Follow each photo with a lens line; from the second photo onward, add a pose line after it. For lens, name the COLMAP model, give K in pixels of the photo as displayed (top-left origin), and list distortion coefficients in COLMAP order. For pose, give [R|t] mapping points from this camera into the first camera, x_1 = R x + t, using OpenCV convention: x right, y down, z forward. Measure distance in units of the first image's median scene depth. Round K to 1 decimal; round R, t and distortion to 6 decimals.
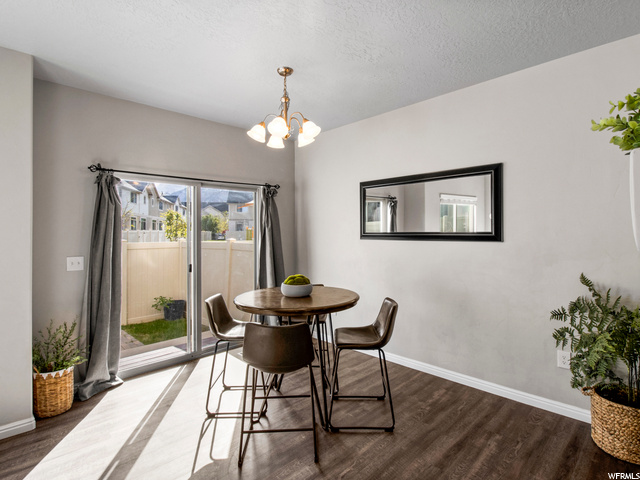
lens RADIAL K [[334.4, 0, 331.3], [0, 334.4, 232.8], [0, 0, 1]] dist [-0.003246, 0.000574]
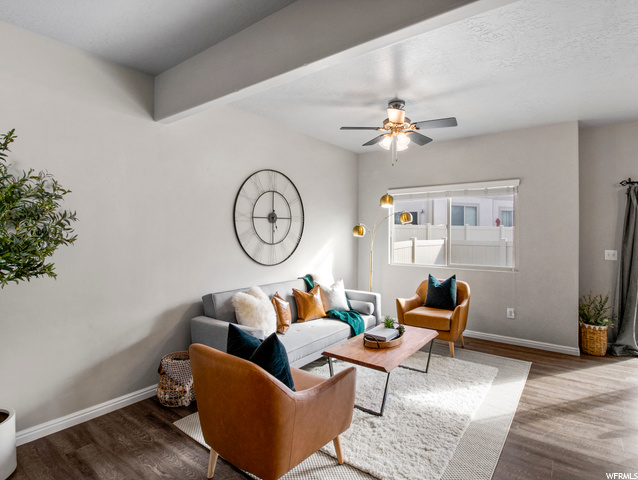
lens RADIAL K [[339.4, 0, 314.7], [0, 339.4, 234.3], [0, 0, 1]] dist [-0.003700, -0.002939]
pose [[0.121391, 0.010880, -0.992545, 0.471802], [0.002148, 0.999935, 0.011224, -0.008951], [0.992602, -0.003495, 0.121360, -0.381206]]
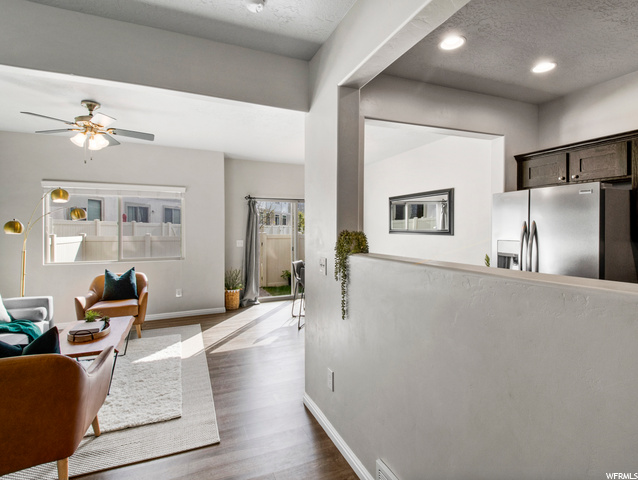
lens RADIAL K [[339.4, 0, 321.0], [0, 339.4, 234.4], [0, 0, 1]] dist [-0.003700, -0.002939]
pose [[0.915782, 0.013254, -0.401458, 0.584826], [-0.003685, 0.999691, 0.024599, -0.017552], [0.401660, -0.021047, 0.915547, -0.786031]]
